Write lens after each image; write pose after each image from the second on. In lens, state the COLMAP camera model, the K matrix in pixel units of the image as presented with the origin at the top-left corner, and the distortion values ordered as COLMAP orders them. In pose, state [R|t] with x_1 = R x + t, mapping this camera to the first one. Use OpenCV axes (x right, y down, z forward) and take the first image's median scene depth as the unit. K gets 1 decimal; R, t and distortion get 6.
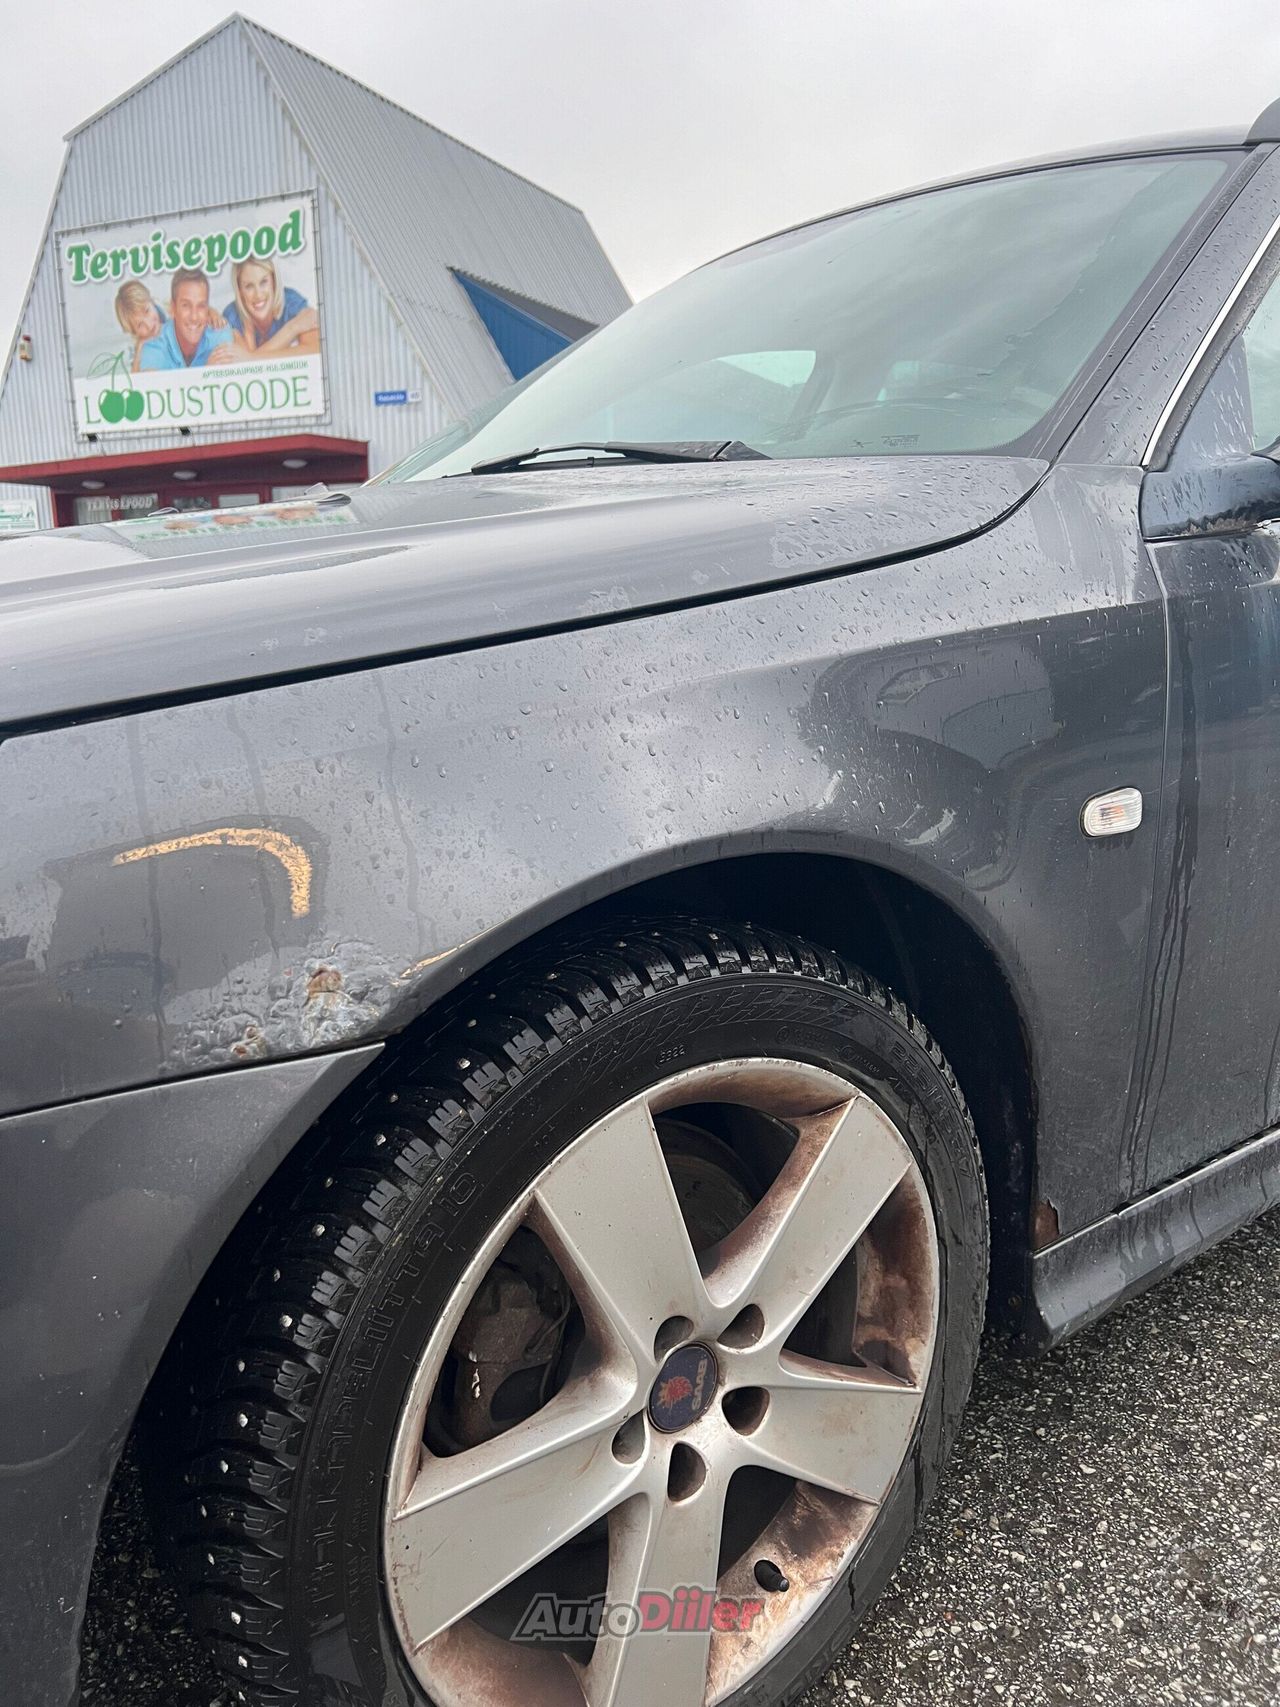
lens RADIAL K [[1295.0, 0, 623.4], [0, 1295.0, 856.1], [0, 0, 1]] dist [0.041276, -0.046769]
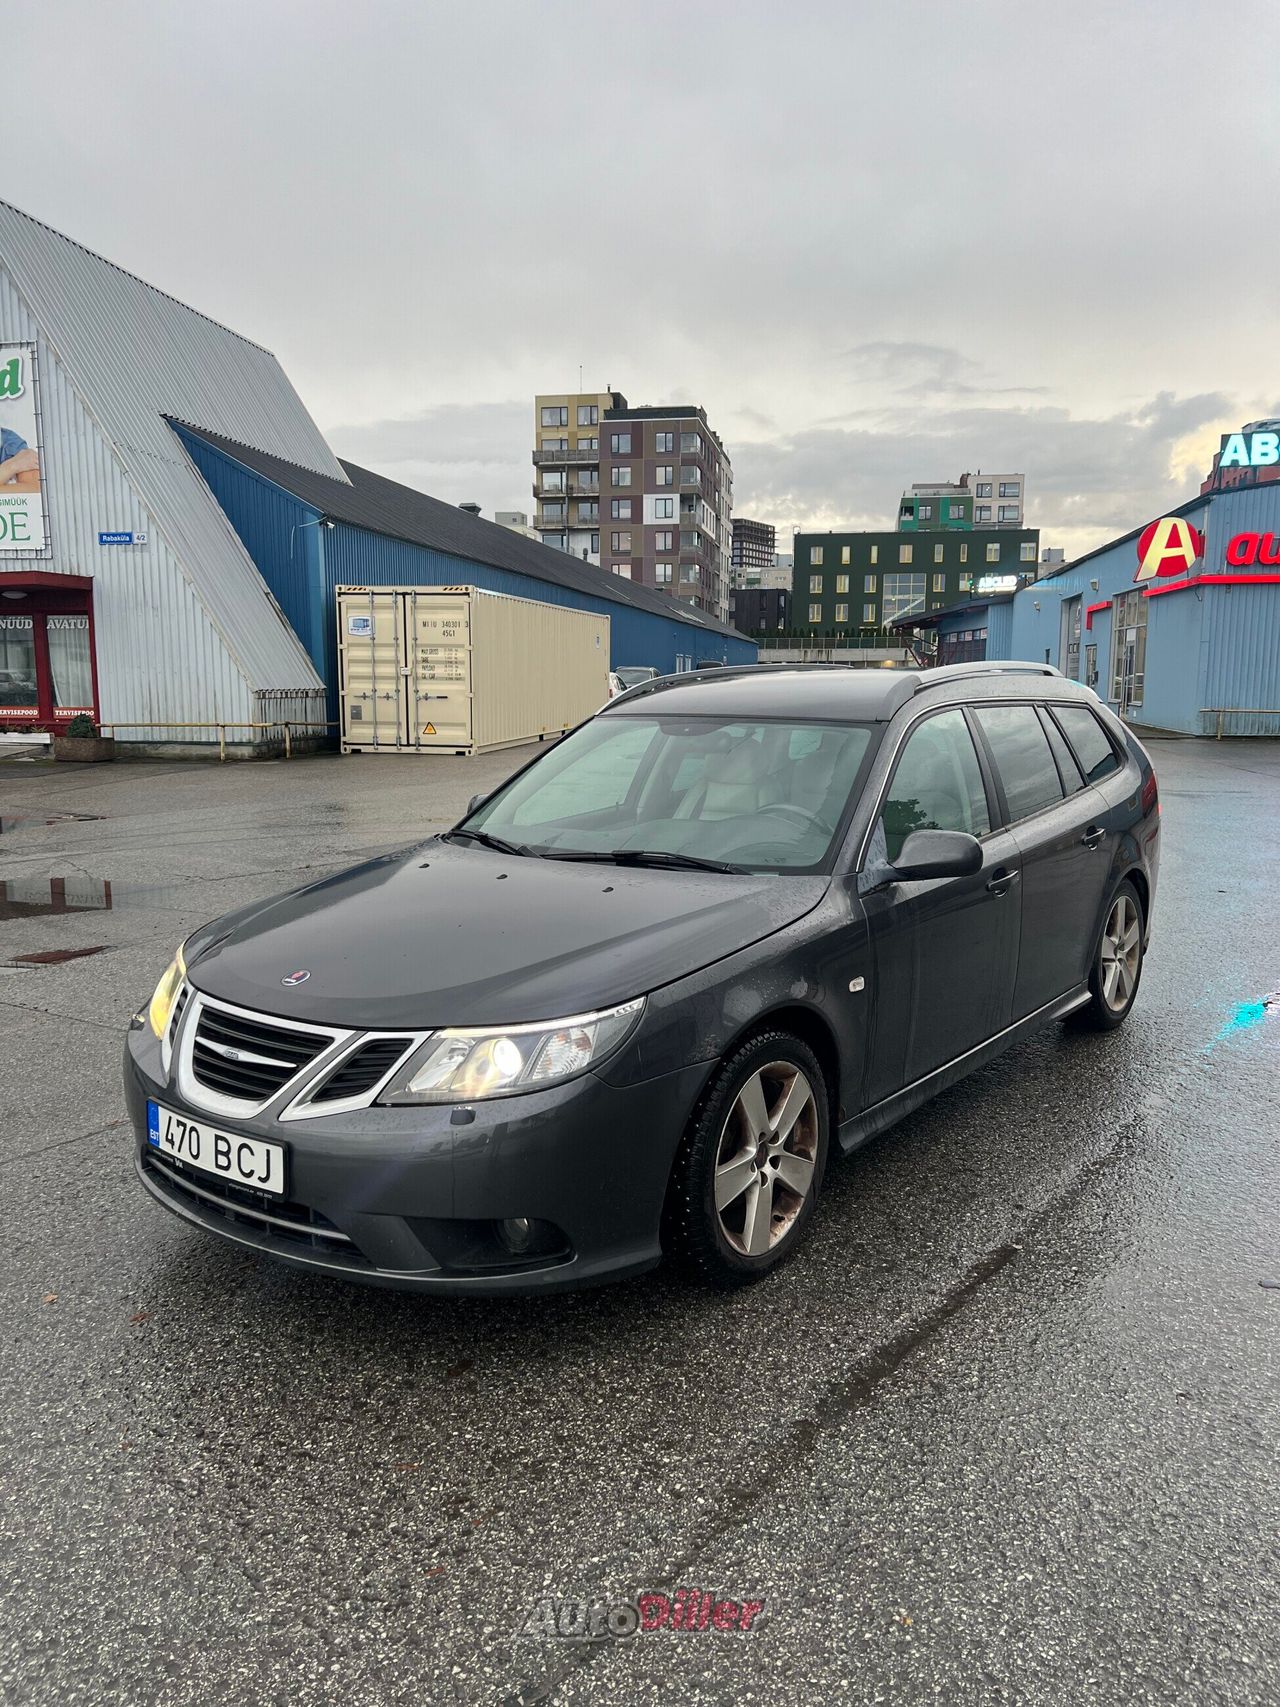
lens RADIAL K [[1295.0, 0, 642.6], [0, 1295.0, 842.4], [0, 0, 1]] dist [0.041276, -0.046769]
pose [[0.962889, -0.018735, 0.269245, -0.056624], [0.040302, 0.996384, -0.074796, -0.009224], [-0.266871, 0.082871, 0.960163, -0.112777]]
